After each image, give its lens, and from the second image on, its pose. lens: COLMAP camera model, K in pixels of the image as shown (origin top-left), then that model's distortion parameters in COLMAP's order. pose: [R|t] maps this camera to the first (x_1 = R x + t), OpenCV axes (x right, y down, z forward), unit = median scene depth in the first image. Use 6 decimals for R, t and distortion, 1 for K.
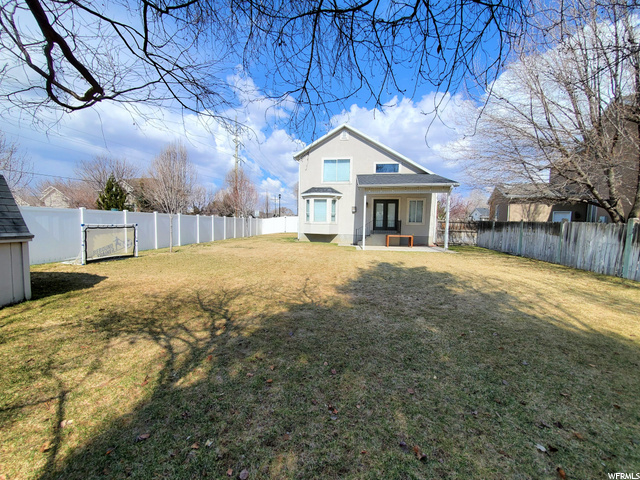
lens RADIAL K [[259.4, 0, 315.5], [0, 259.4, 240.8], [0, 0, 1]] dist [0.000354, -0.000028]
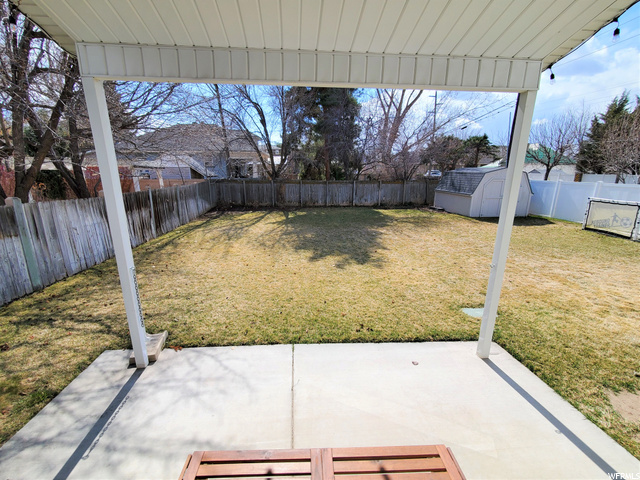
lens RADIAL K [[259.4, 0, 315.5], [0, 259.4, 240.8], [0, 0, 1]] dist [0.000354, -0.000028]
pose [[-0.978424, 0.036420, -0.203372, 0.589456], [-0.032780, 0.944508, 0.326849, -0.210111], [0.203991, 0.326464, -0.922935, 1.778575]]
